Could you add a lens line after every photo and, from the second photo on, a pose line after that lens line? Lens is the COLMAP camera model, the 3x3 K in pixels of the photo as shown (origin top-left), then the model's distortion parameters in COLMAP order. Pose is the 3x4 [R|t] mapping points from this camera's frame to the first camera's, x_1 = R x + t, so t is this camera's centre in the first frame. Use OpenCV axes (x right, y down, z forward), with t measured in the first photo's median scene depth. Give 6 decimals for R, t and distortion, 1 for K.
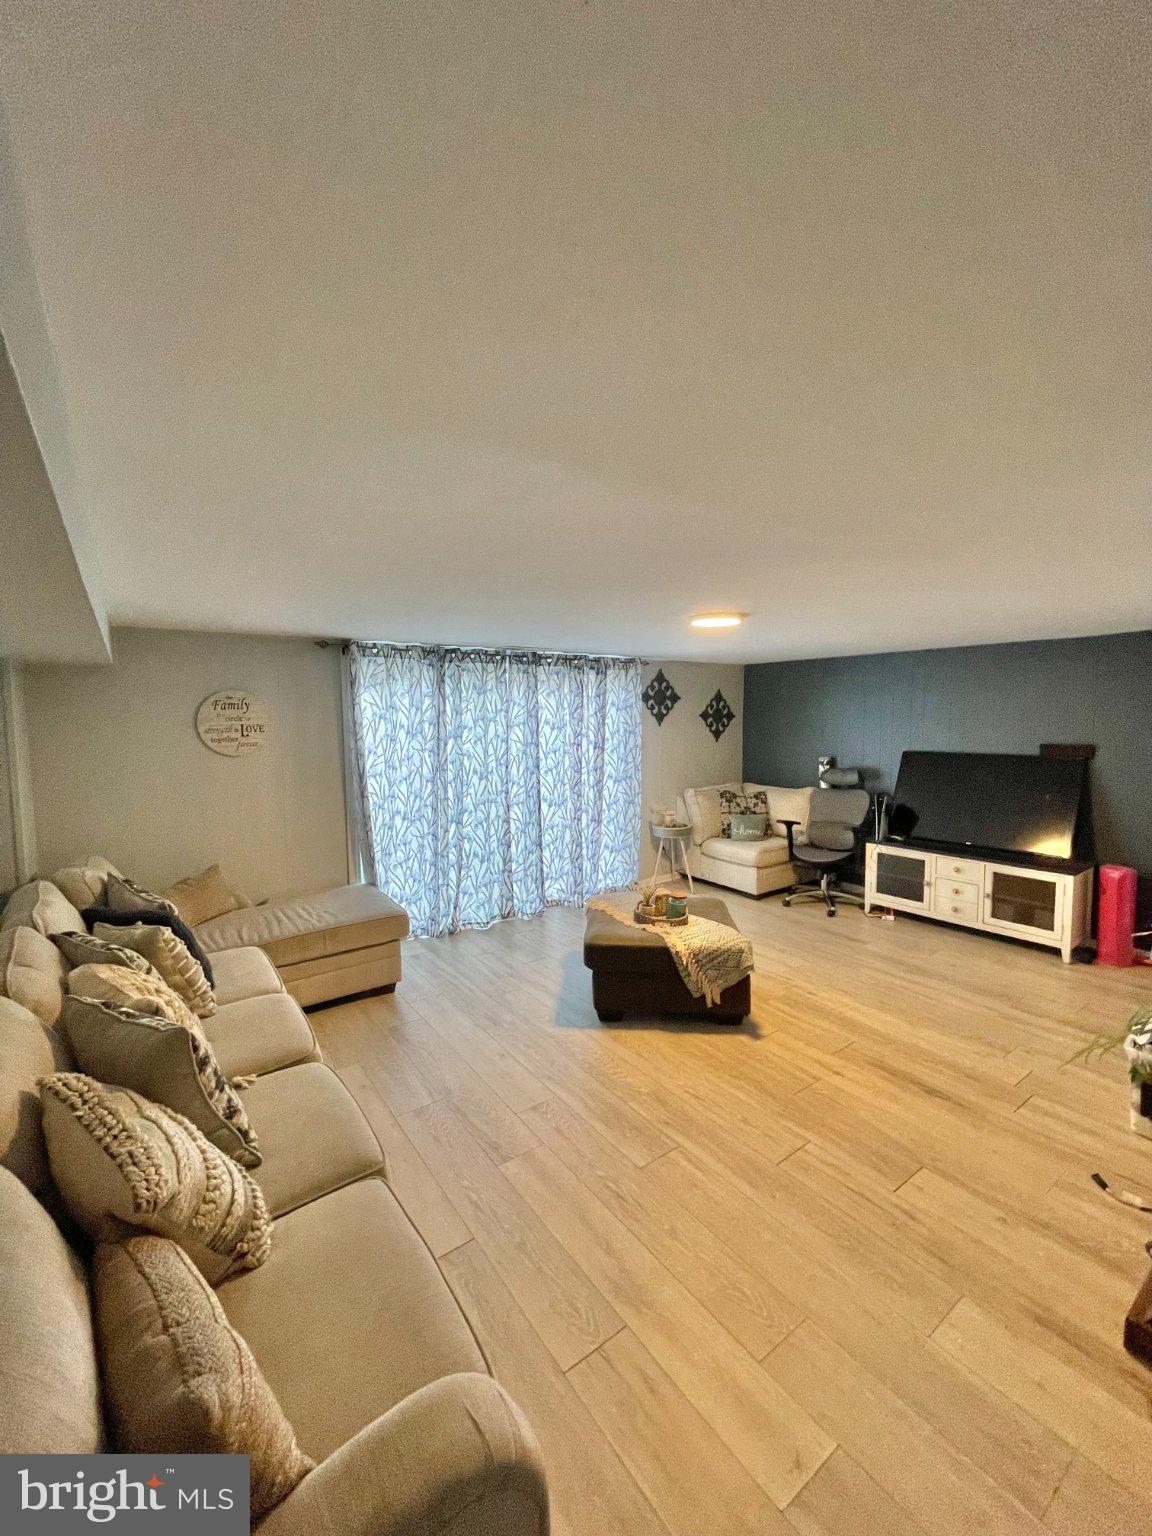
lens RADIAL K [[621.3, 0, 572.3], [0, 621.3, 768.8], [0, 0, 1]] dist [-0.000145, -0.000041]
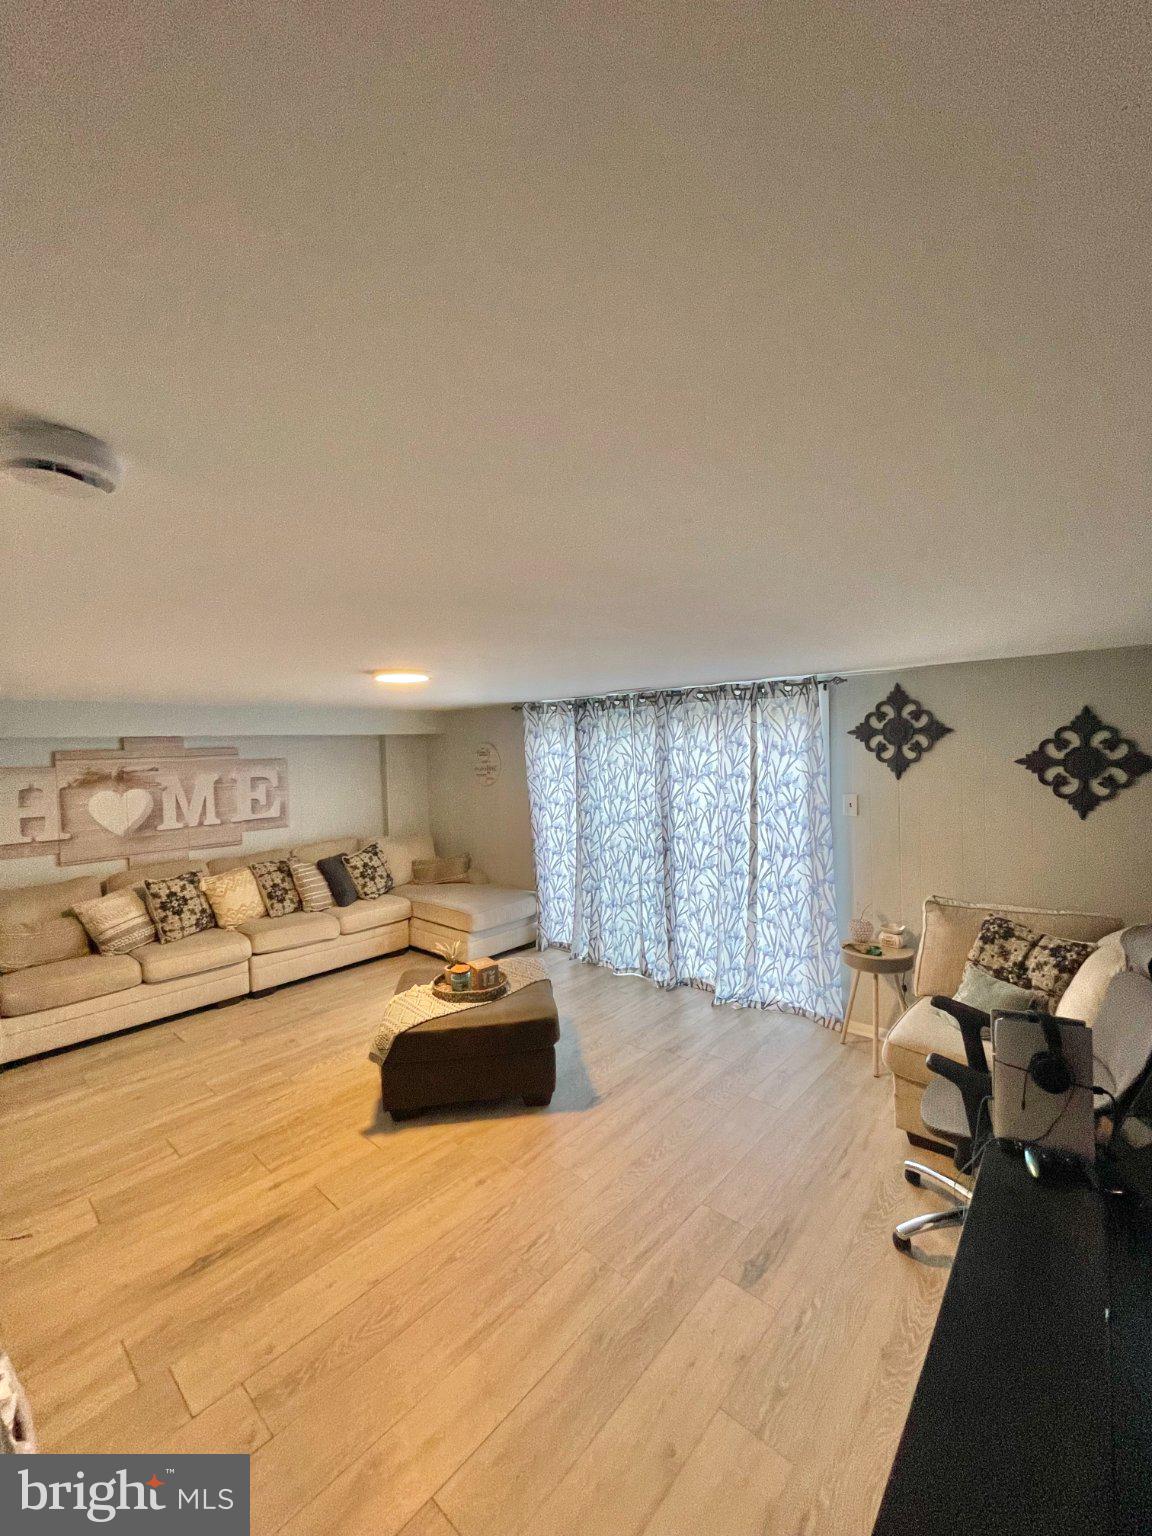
lens RADIAL K [[621.3, 0, 572.3], [0, 621.3, 768.8], [0, 0, 1]] dist [-0.000145, -0.000041]
pose [[0.211802, 0.028849, -0.976887, 0.802455], [-0.071080, 0.997372, 0.014043, -0.080237], [0.974724, 0.066463, 0.213296, 0.702900]]
